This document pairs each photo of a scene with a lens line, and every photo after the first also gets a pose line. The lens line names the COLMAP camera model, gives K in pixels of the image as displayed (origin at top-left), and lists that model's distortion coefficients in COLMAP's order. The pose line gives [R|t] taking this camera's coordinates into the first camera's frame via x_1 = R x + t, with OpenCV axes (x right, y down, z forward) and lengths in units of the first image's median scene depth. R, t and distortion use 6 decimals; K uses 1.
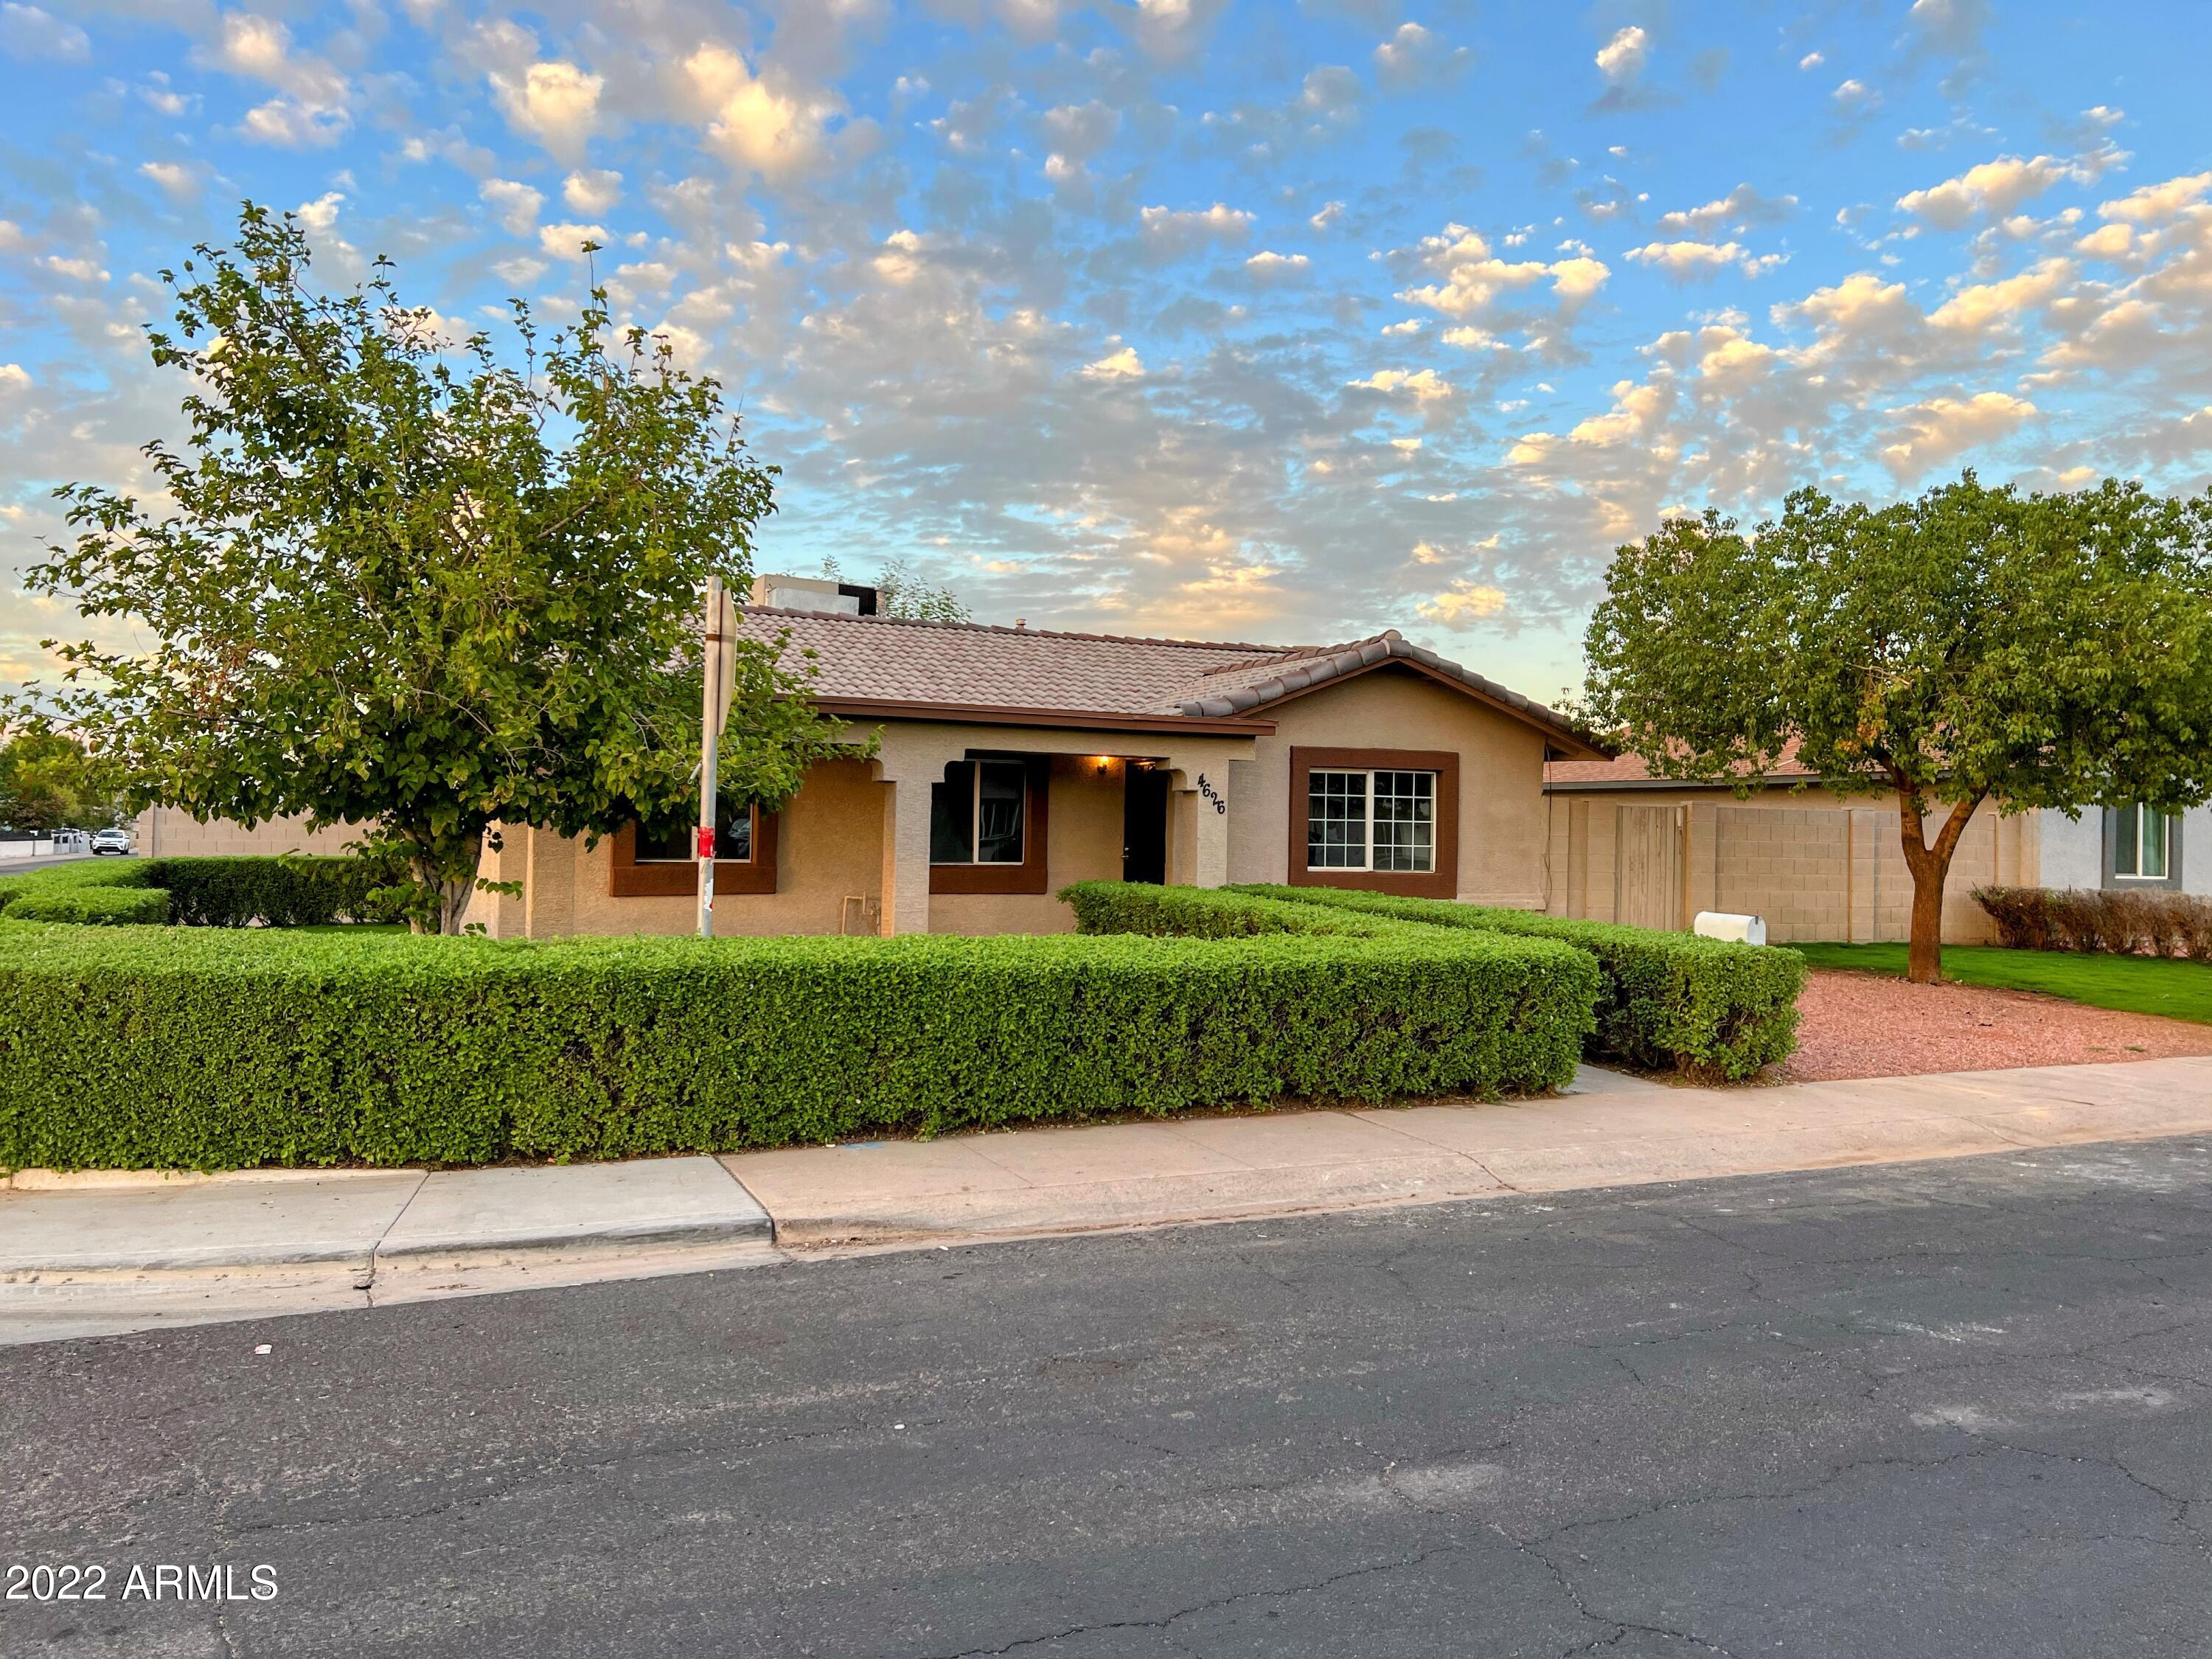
lens RADIAL K [[1628.5, 0, 1106.0], [0, 1628.5, 829.5], [0, 0, 1]] dist [0.039322, -0.003161]
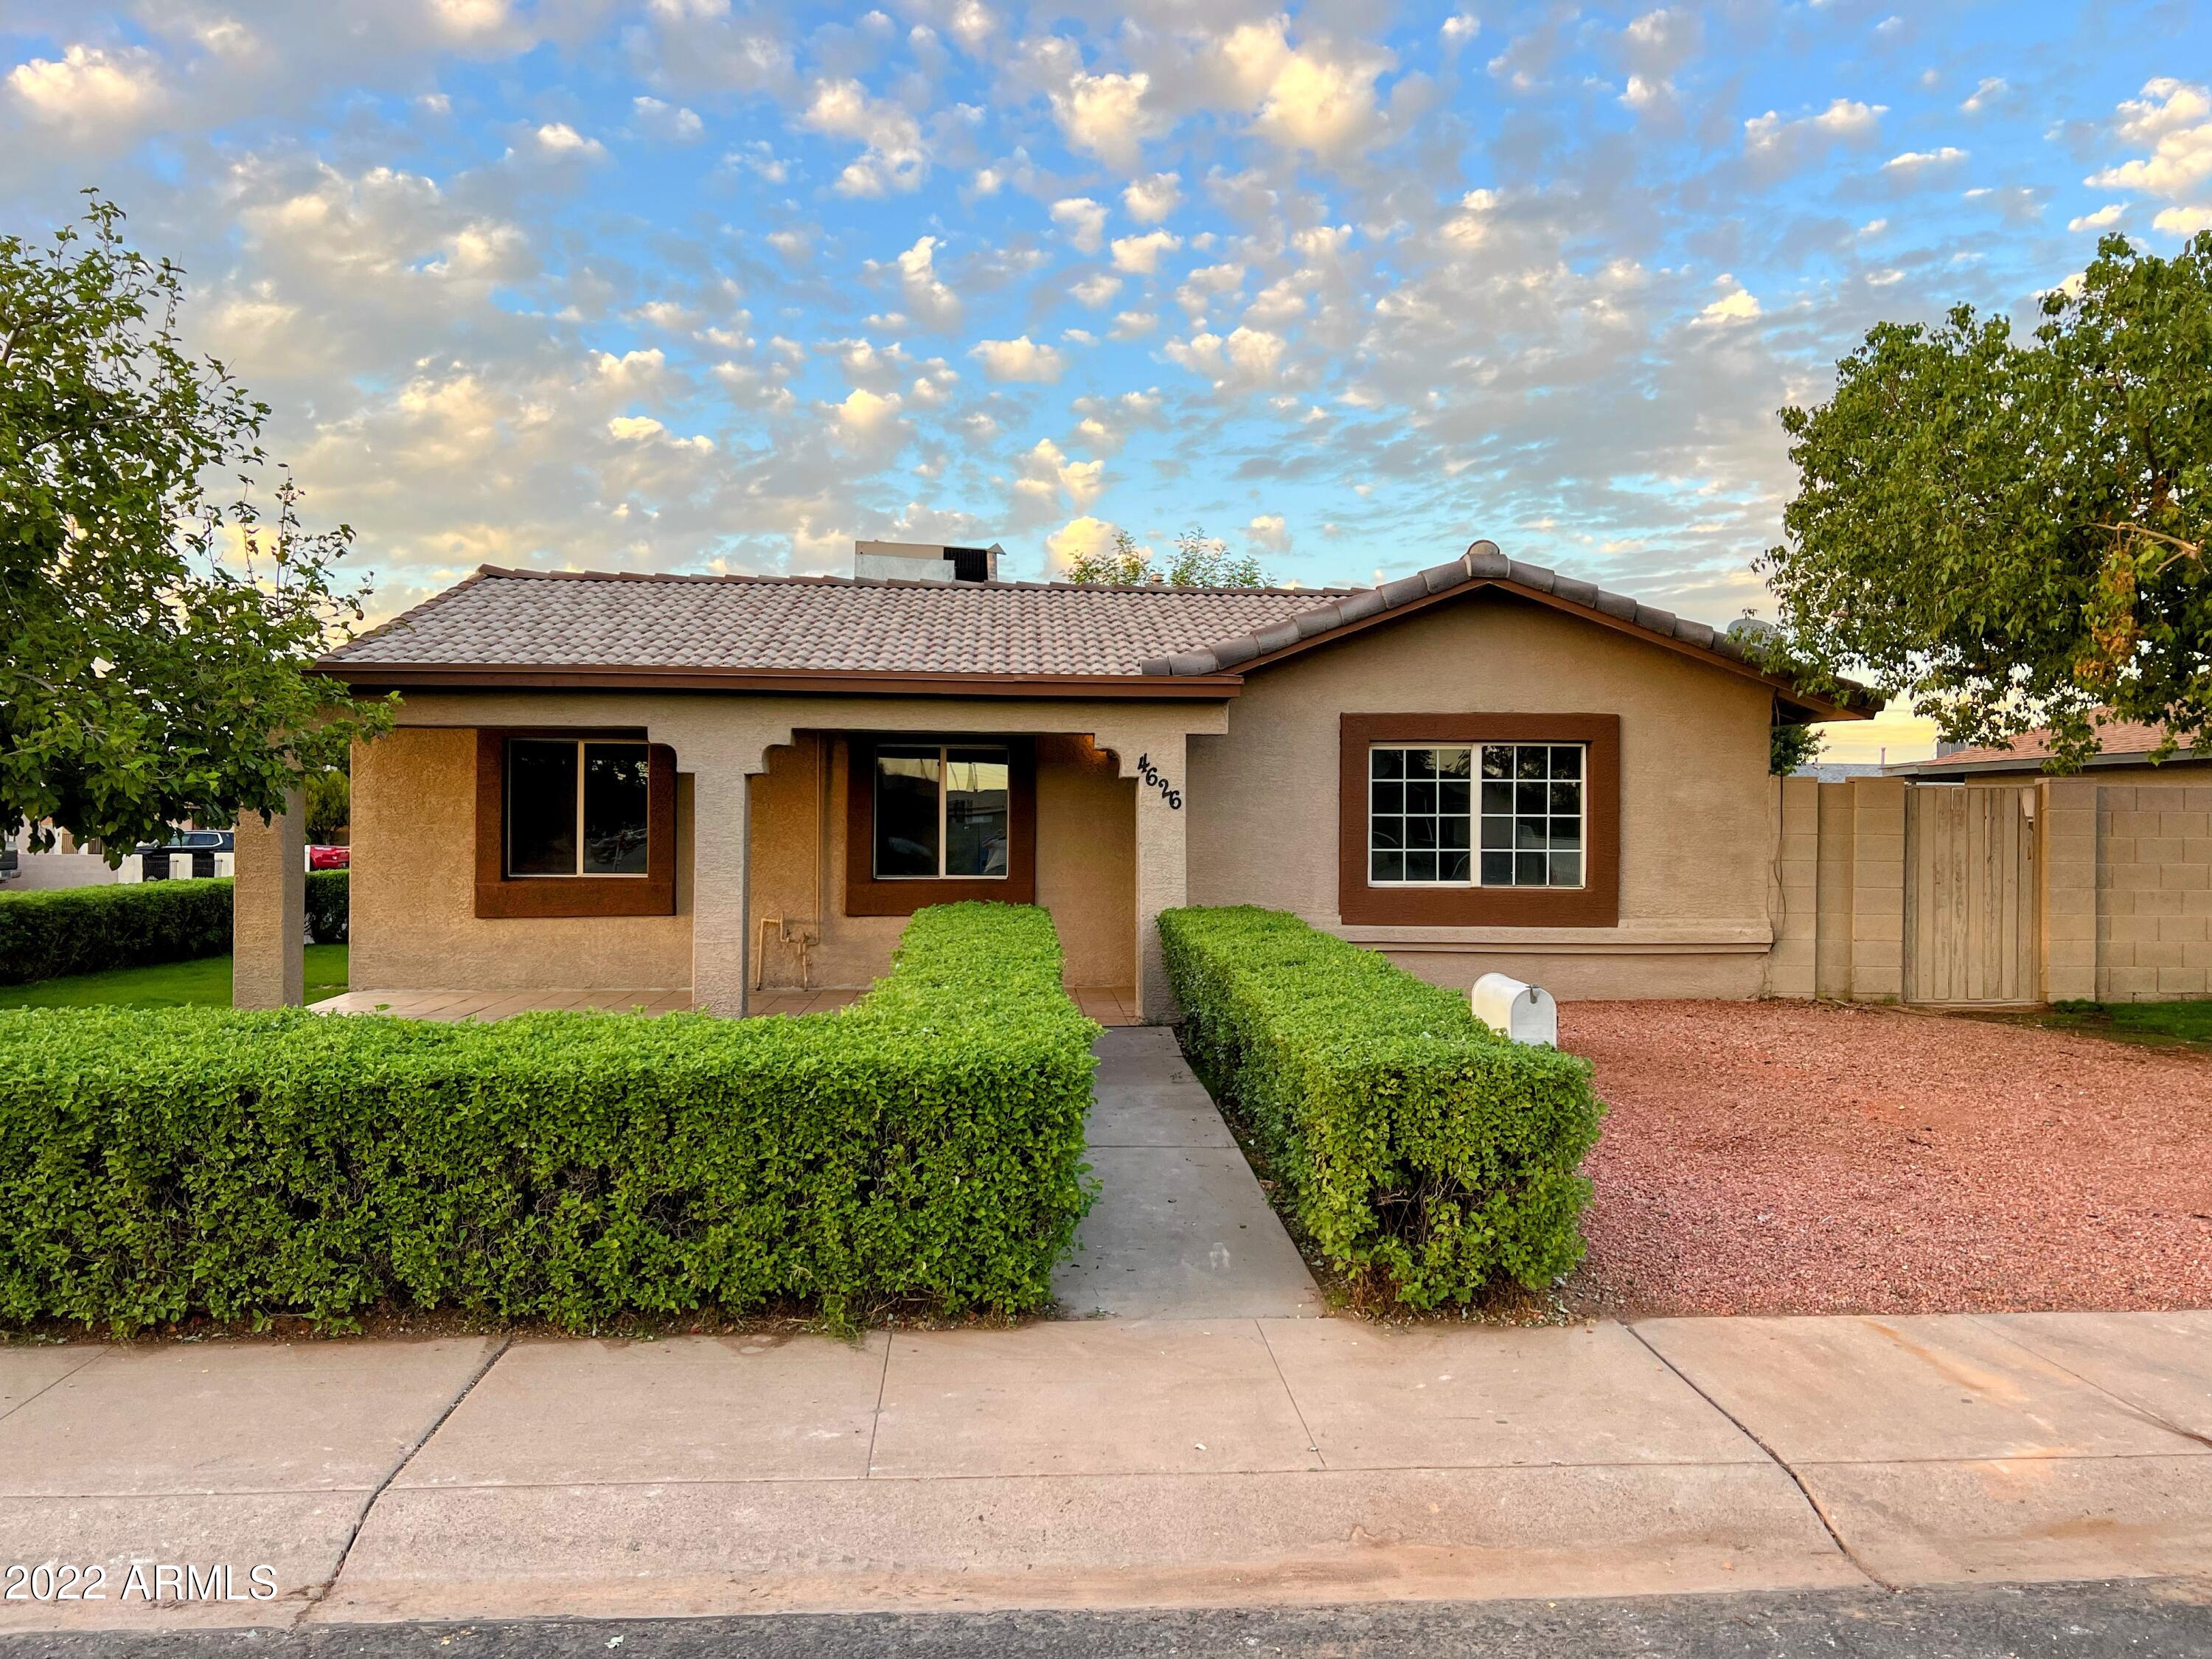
lens RADIAL K [[1660.0, 0, 1104.7], [0, 1660.0, 874.5], [0, 0, 1]] dist [0.093257, -0.091150]
pose [[0.937568, -0.001658, -0.347797, 0.240183], [0.010619, 0.999659, 0.023858, 0.001168], [0.347639, -0.026062, 0.937266, 0.240647]]
